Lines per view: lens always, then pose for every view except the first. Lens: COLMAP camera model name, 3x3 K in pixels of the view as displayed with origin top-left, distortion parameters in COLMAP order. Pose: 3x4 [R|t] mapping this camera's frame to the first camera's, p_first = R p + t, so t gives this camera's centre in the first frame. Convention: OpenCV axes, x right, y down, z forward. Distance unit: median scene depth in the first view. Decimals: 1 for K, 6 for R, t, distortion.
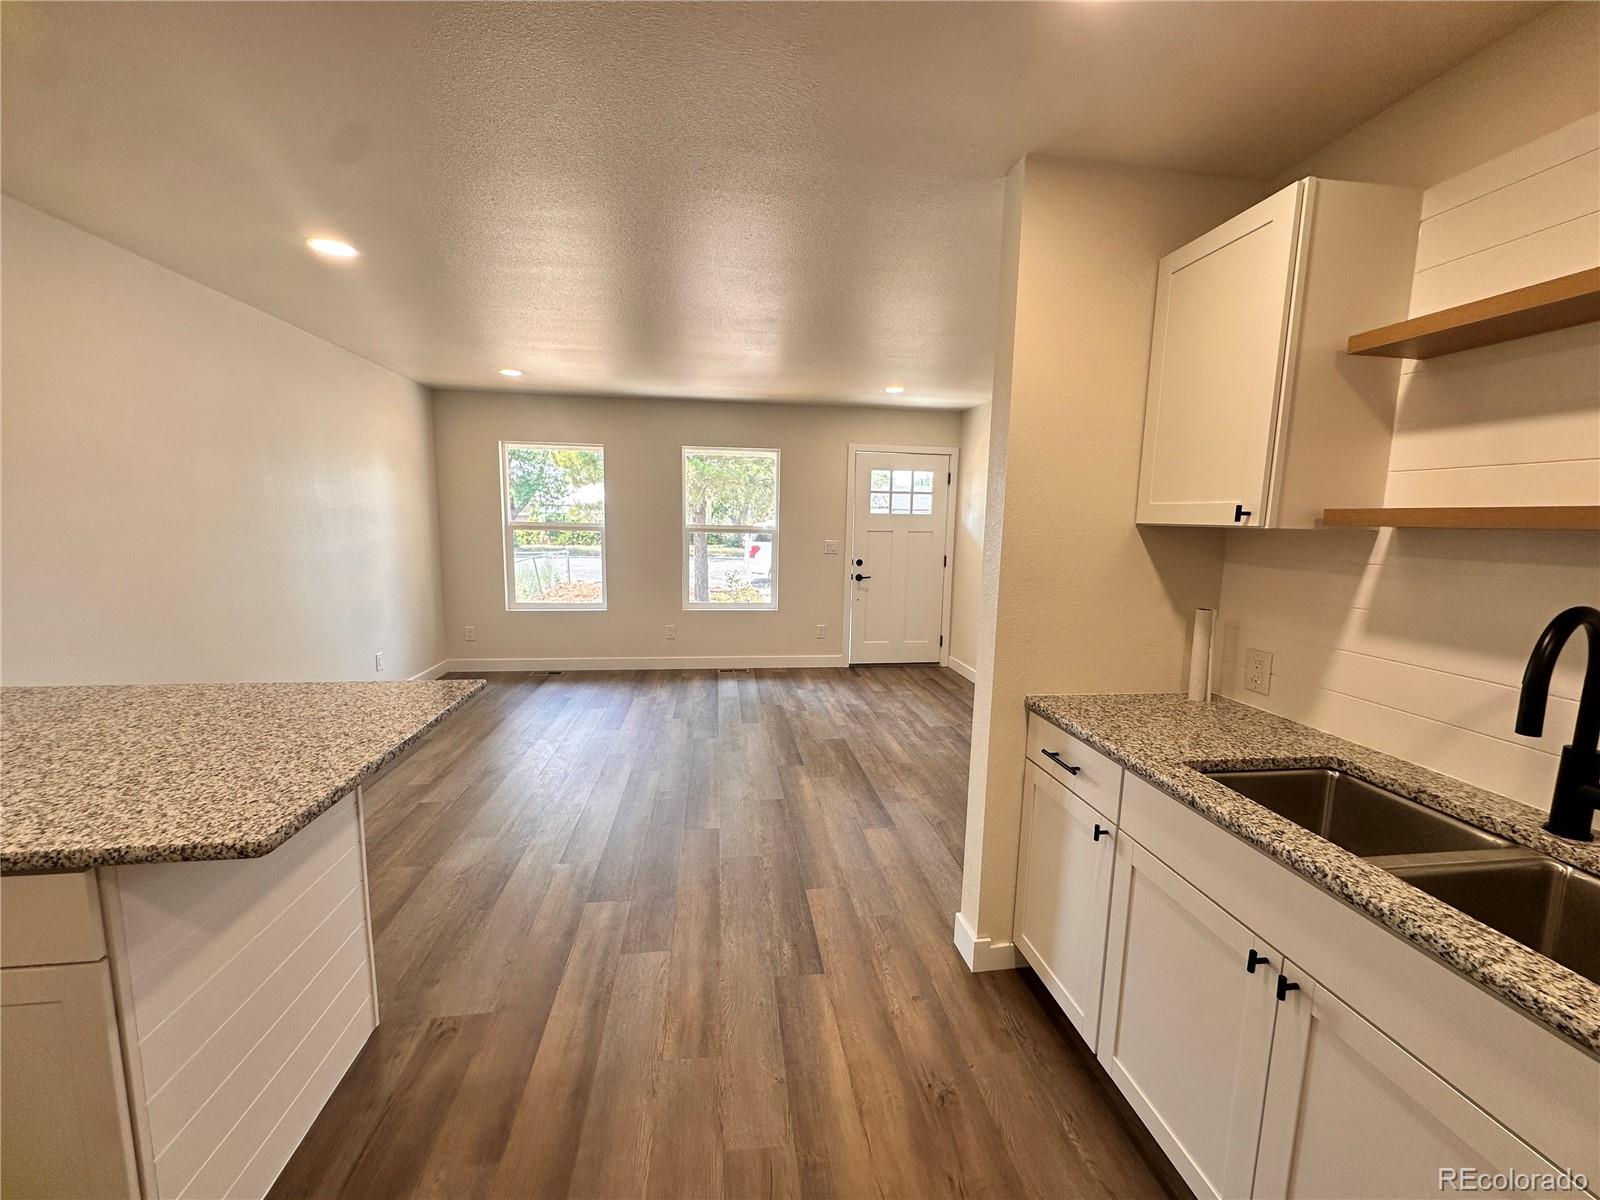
lens RADIAL K [[638.0, 0, 802.2], [0, 638.0, 601.3], [0, 0, 1]] dist [-0.001991, -0.000359]
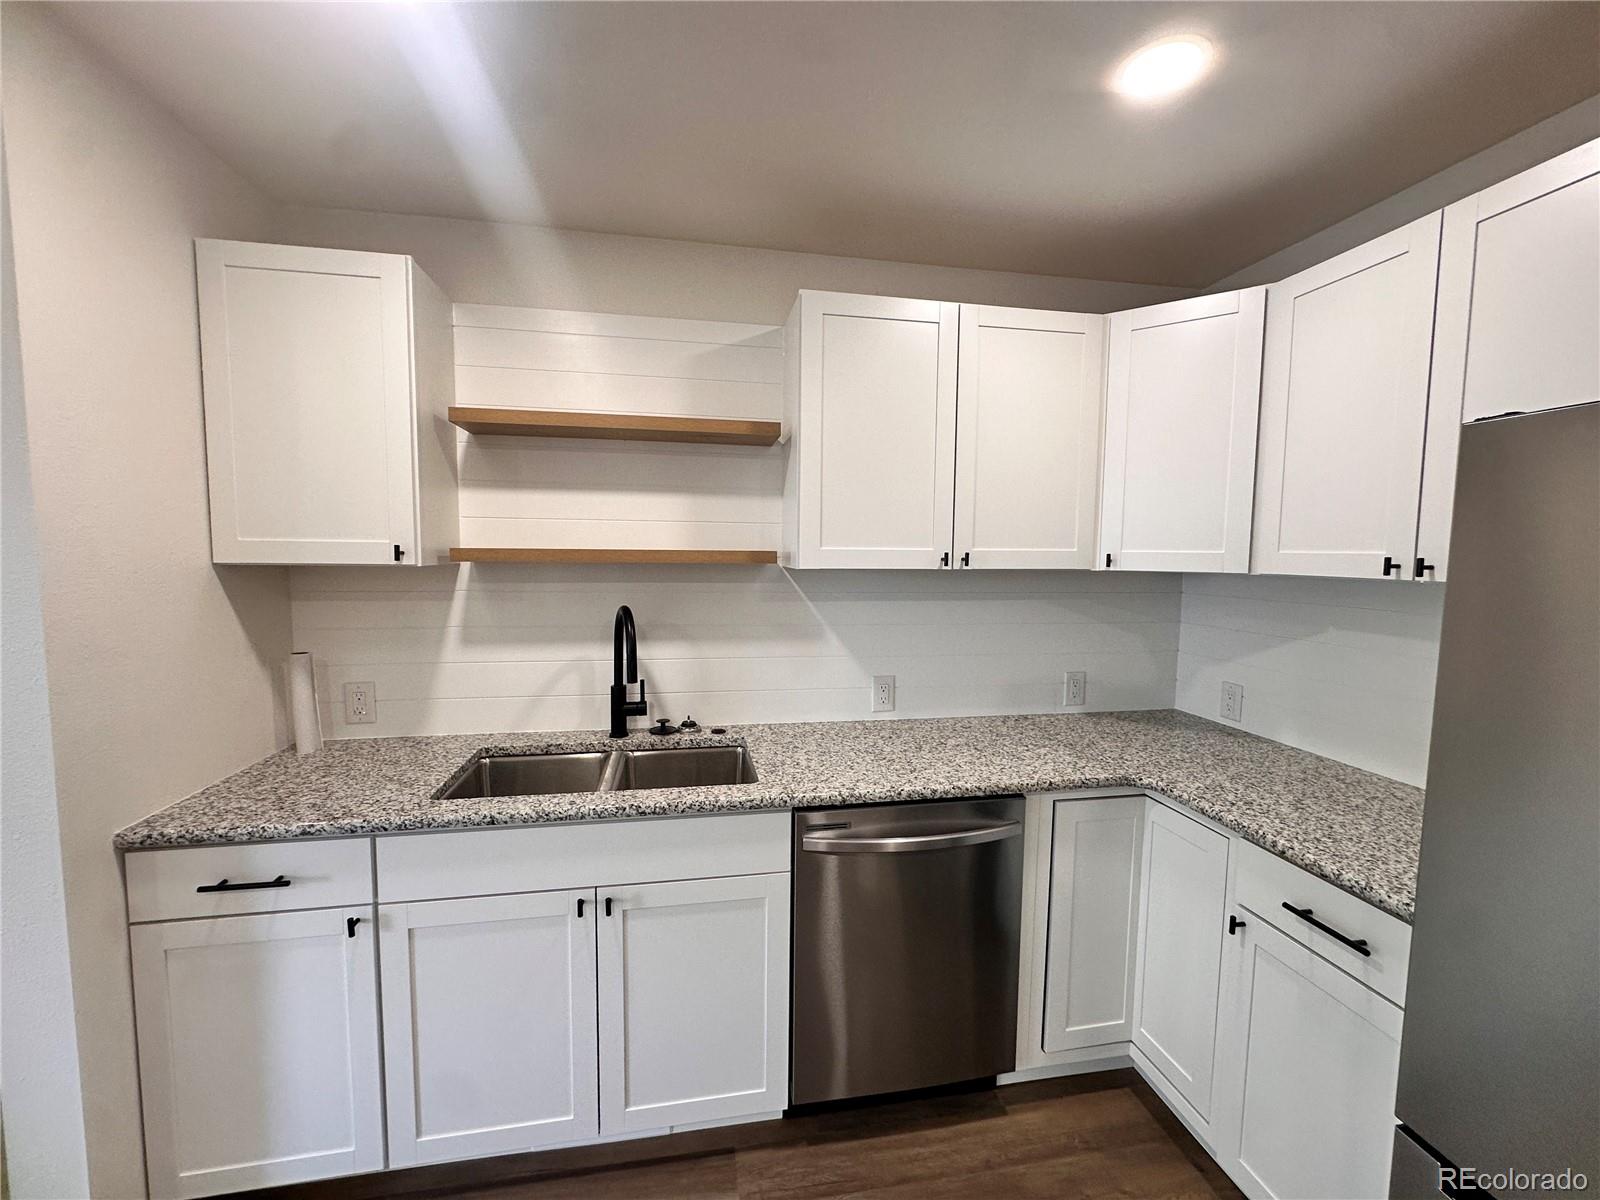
lens RADIAL K [[639.5, 0, 796.5], [0, 639.5, 598.8], [0, 0, 1]] dist [-0.003505, 0.000195]
pose [[-0.047364, -0.095932, 0.994260, -0.320602], [0.117834, 0.987891, 0.100931, -0.076226], [-0.991903, 0.121938, -0.035486, 0.328526]]
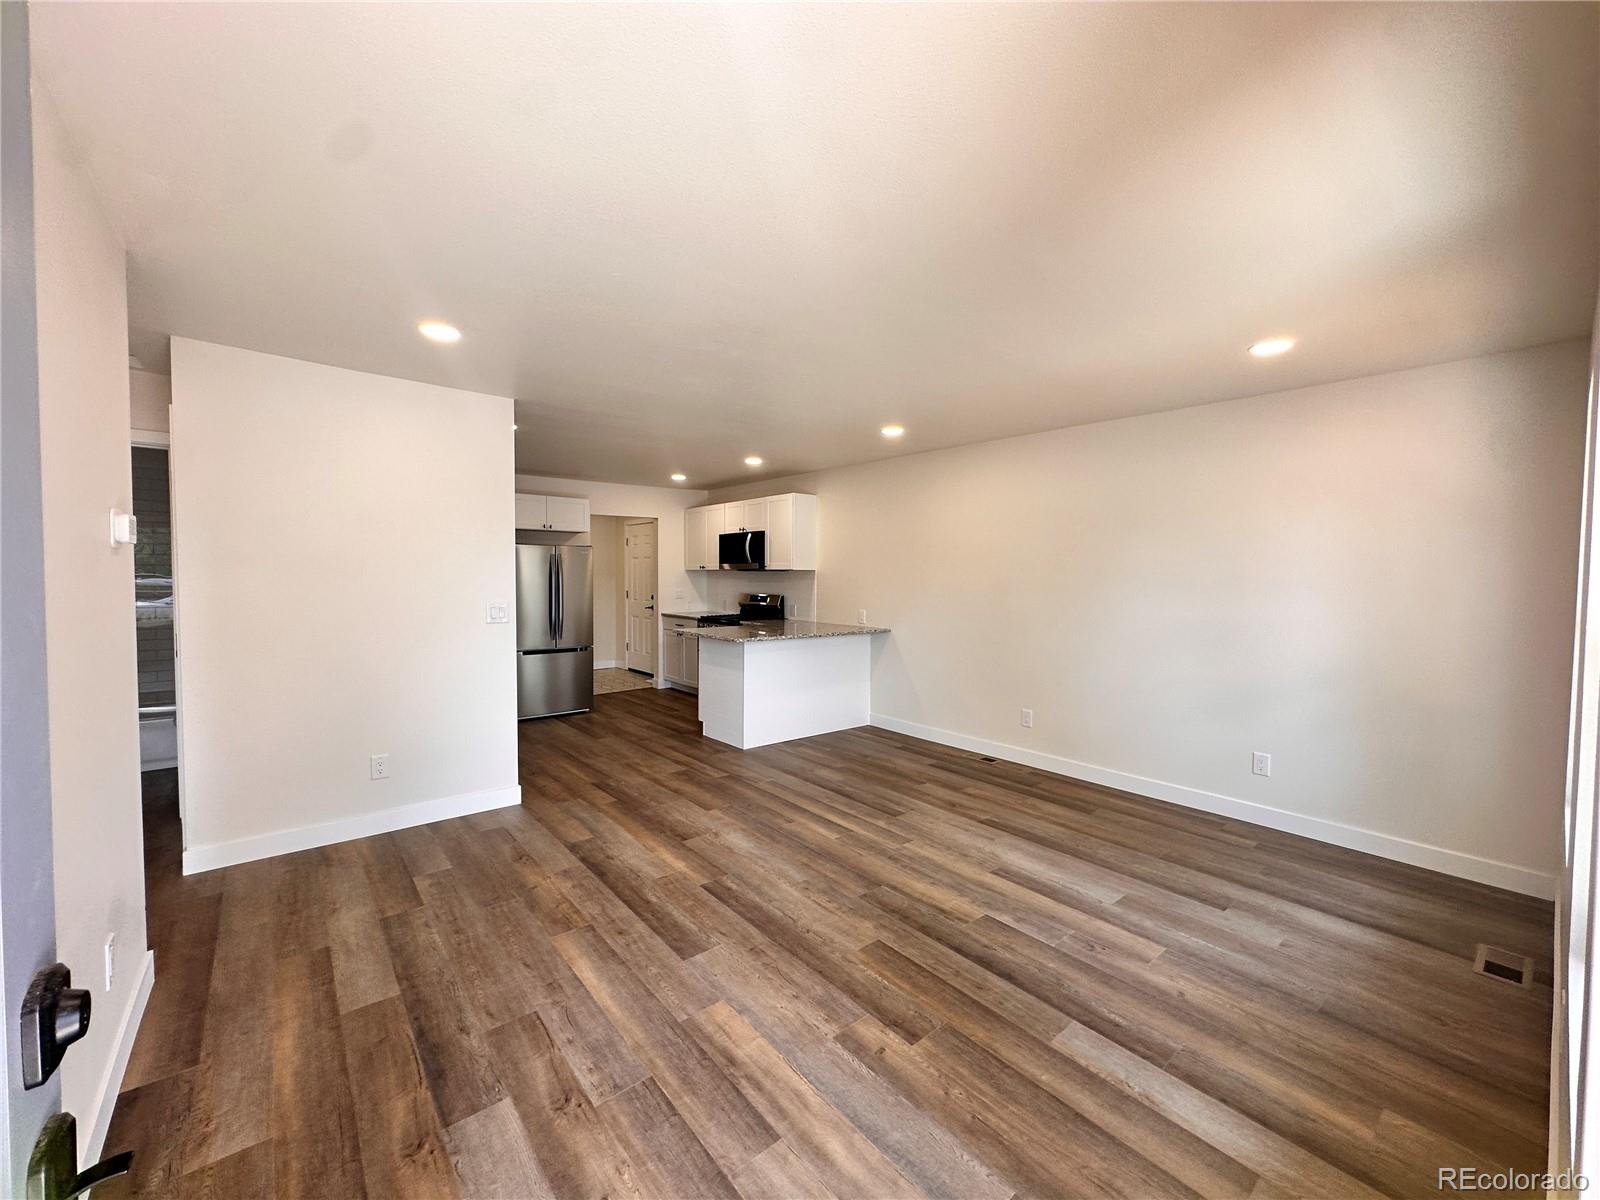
lens RADIAL K [[639.5, 0, 796.5], [0, 639.5, 598.8], [0, 0, 1]] dist [-0.003505, 0.000195]
pose [[-0.849128, -0.006216, -0.528150, 0.633497], [-0.093309, 0.985969, 0.138413, -0.411234], [0.519880, 0.166812, -0.837794, 3.334283]]
